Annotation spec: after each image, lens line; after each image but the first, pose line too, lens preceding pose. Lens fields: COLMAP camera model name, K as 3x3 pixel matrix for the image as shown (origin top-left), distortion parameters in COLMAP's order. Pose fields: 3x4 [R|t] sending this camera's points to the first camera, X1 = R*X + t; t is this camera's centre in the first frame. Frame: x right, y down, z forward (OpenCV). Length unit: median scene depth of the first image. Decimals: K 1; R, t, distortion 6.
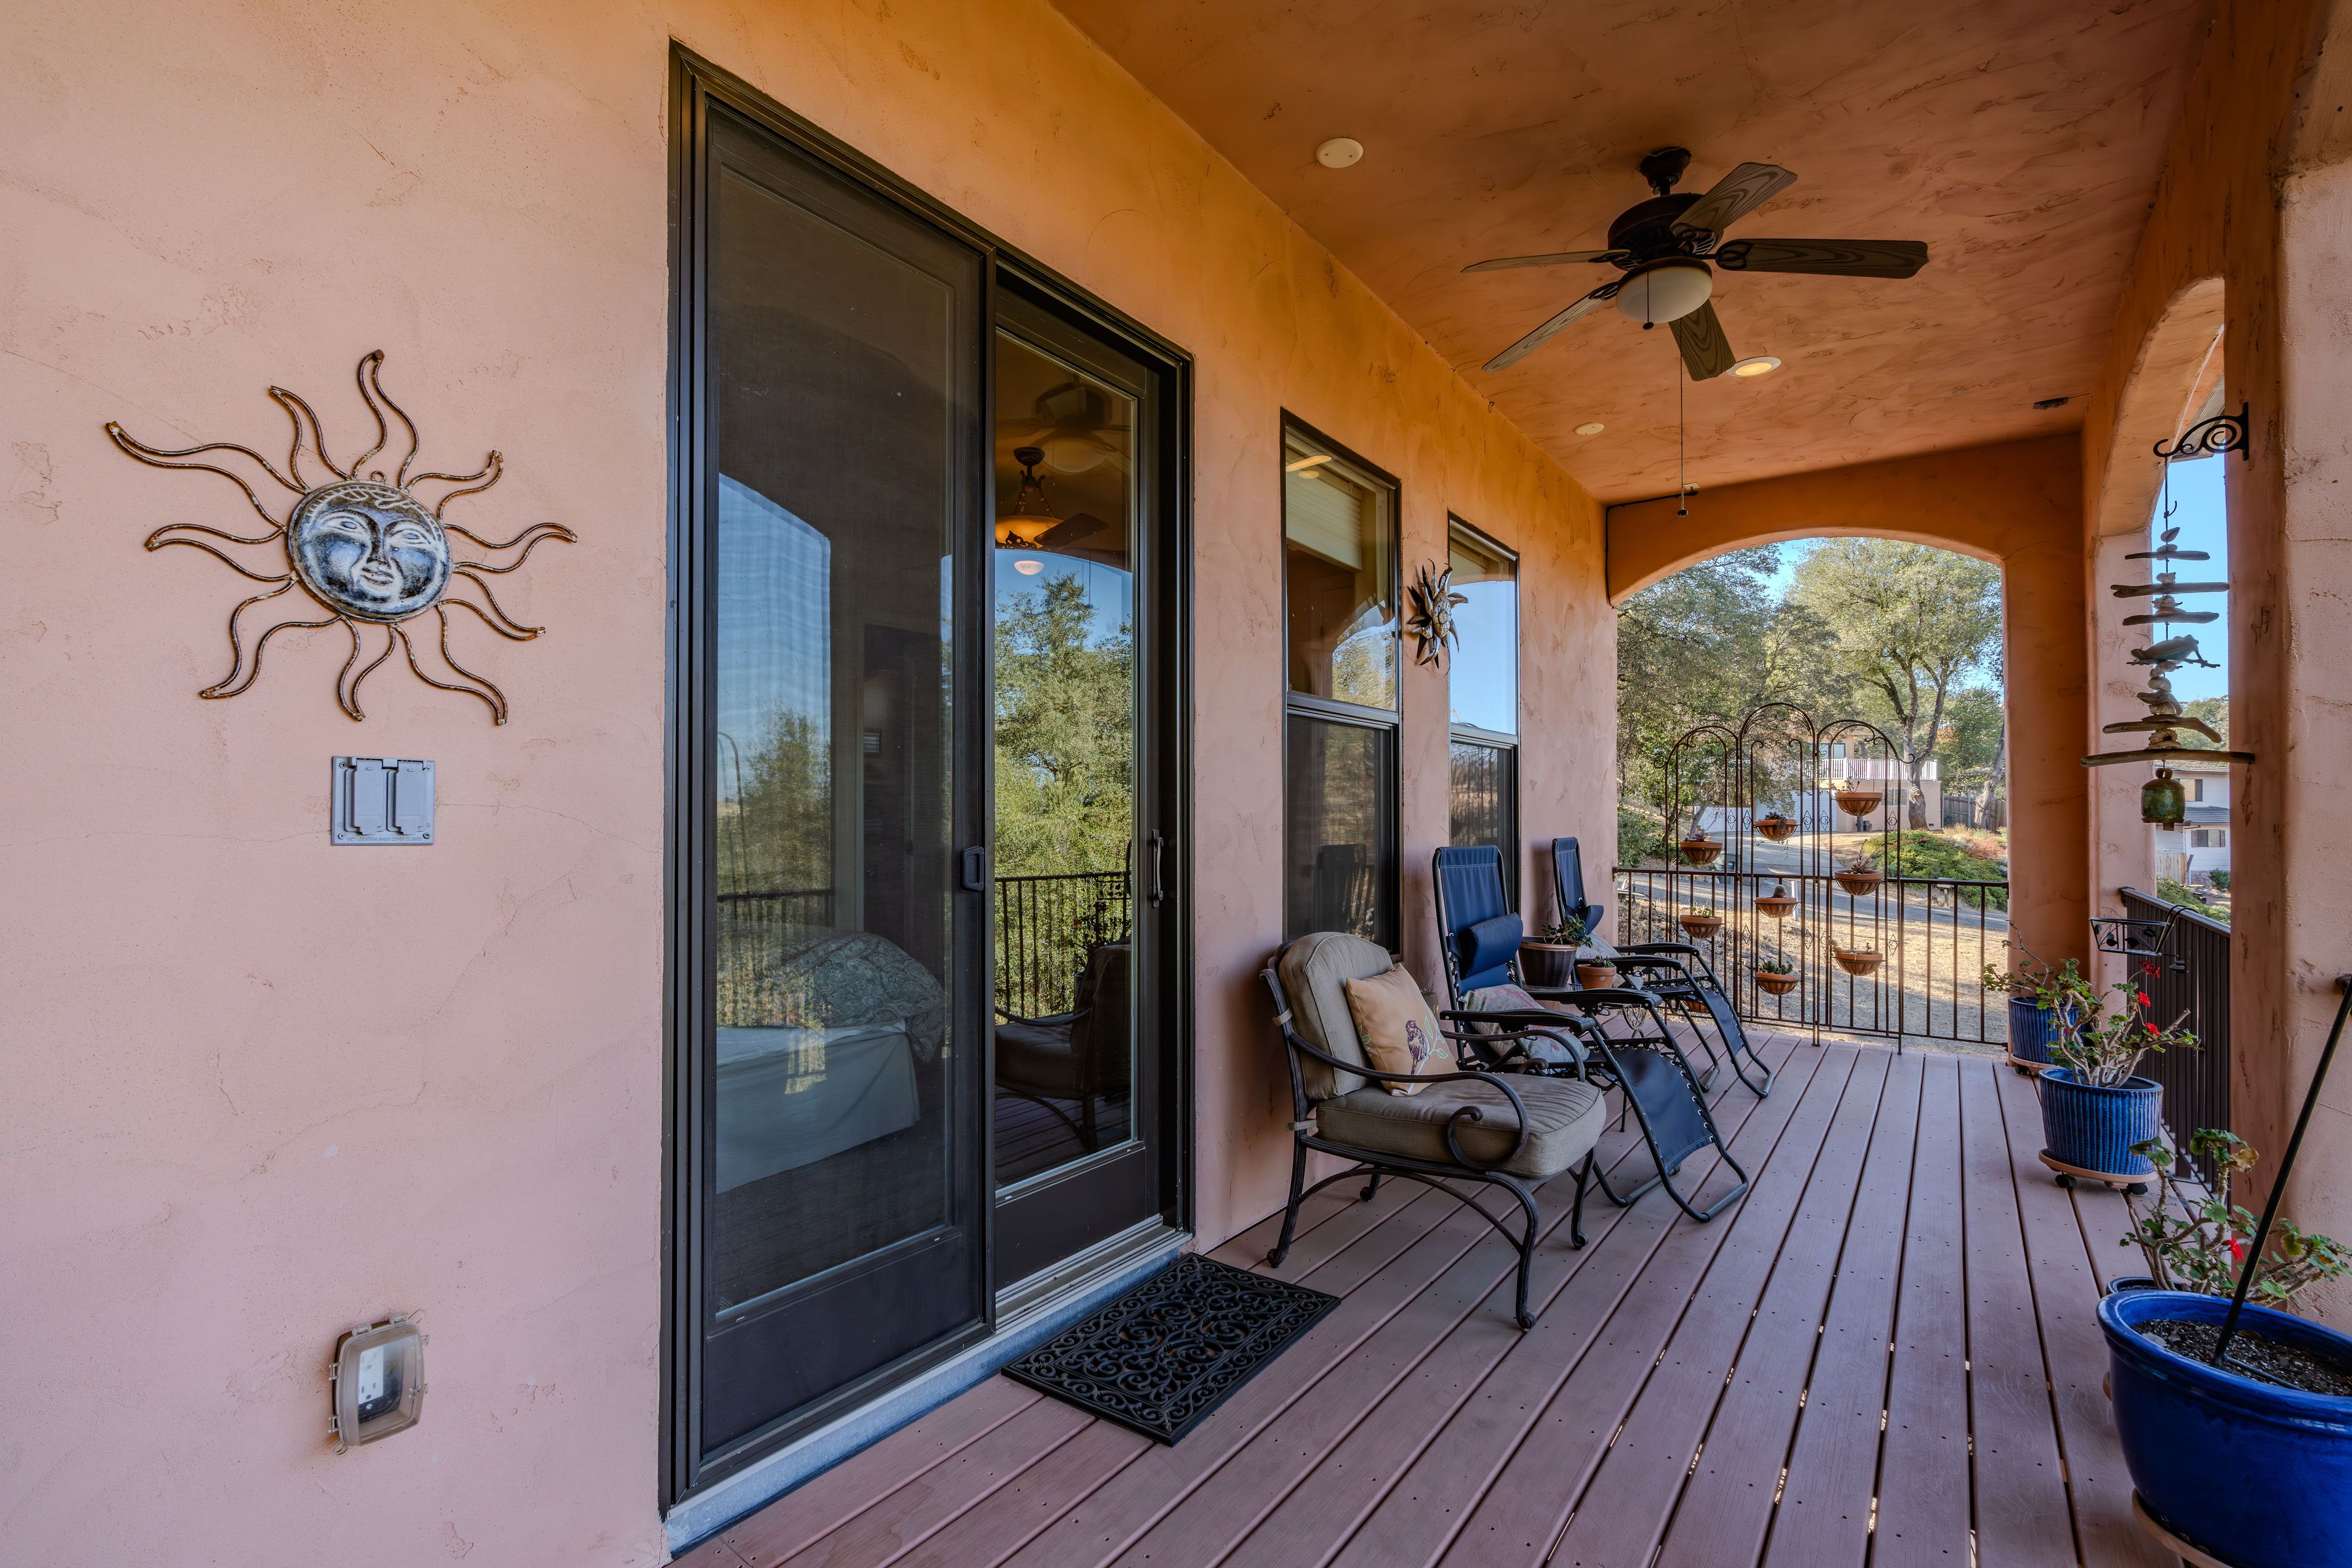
lens RADIAL K [[1083.4, 0, 1181.5], [0, 1083.4, 808.8], [0, 0, 1]] dist [0.001577, 0.001003]
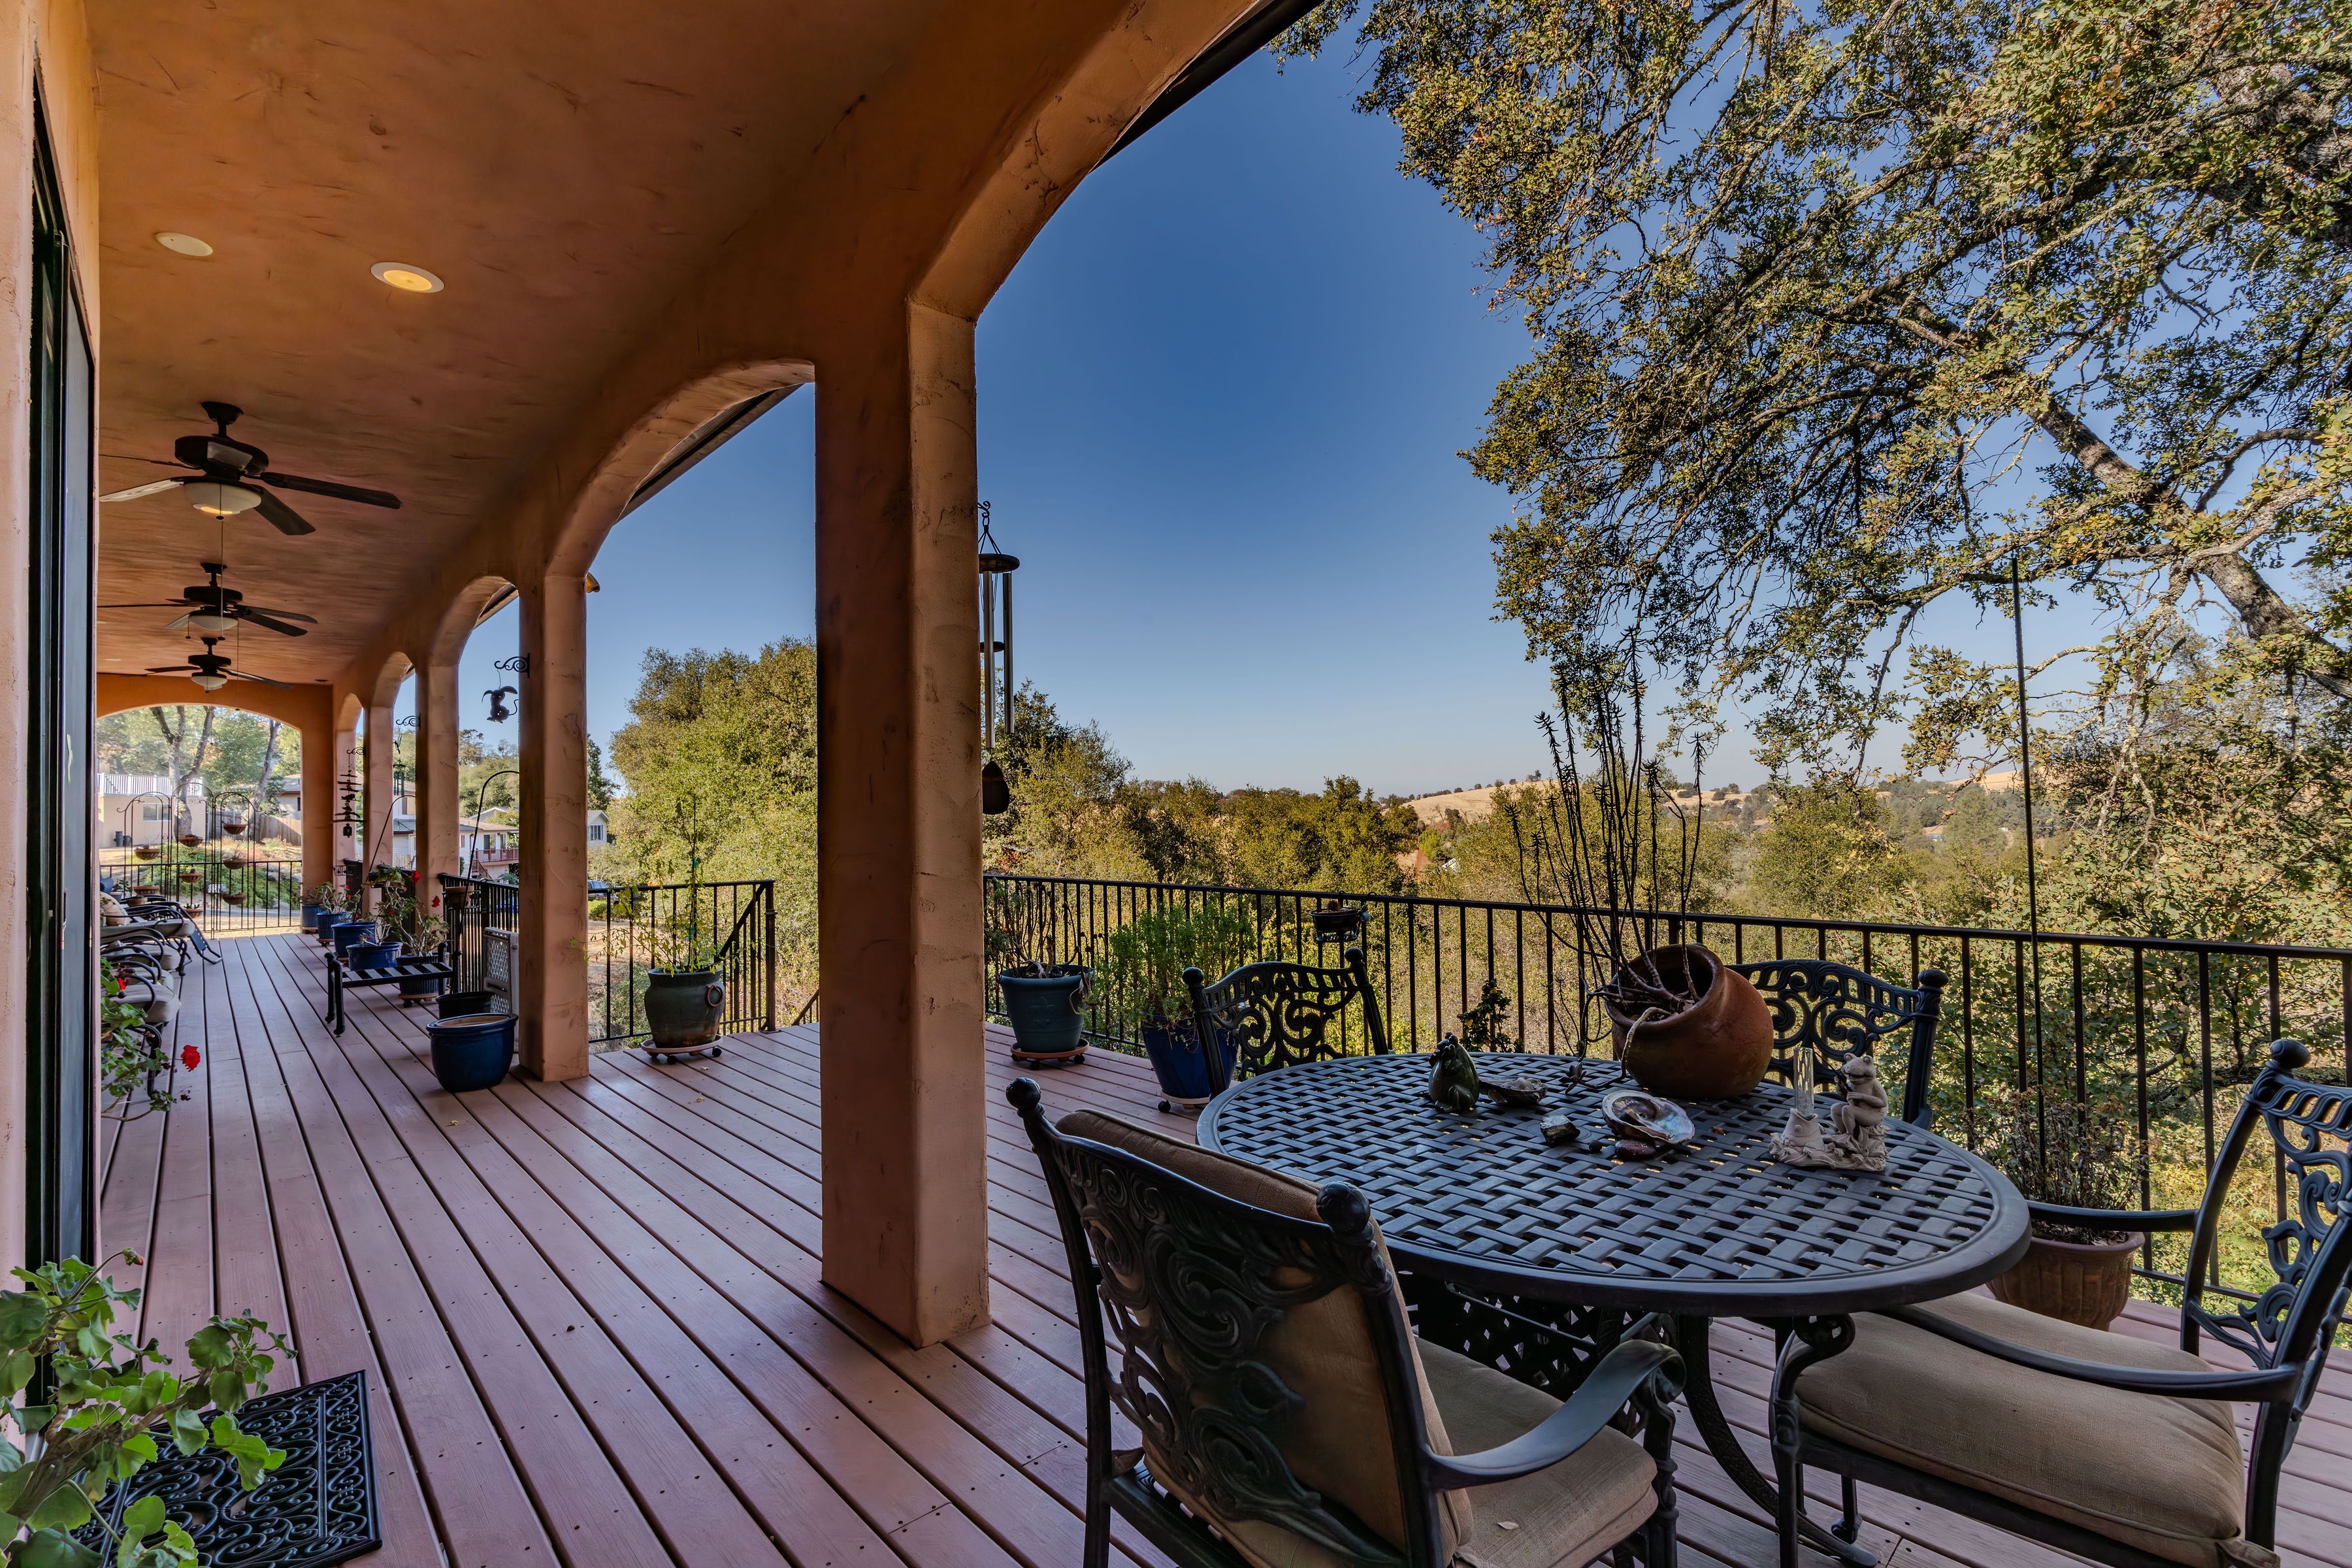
lens RADIAL K [[1083.4, 0, 1167.4], [0, 1083.4, 787.3], [0, 0, 1]] dist [0.001577, 0.001003]
pose [[0.221957, 0.020837, 0.974834, -1.236260], [0.007450, 0.999706, -0.023065, -0.026599], [-0.975028, 0.012382, 0.221736, -1.499753]]
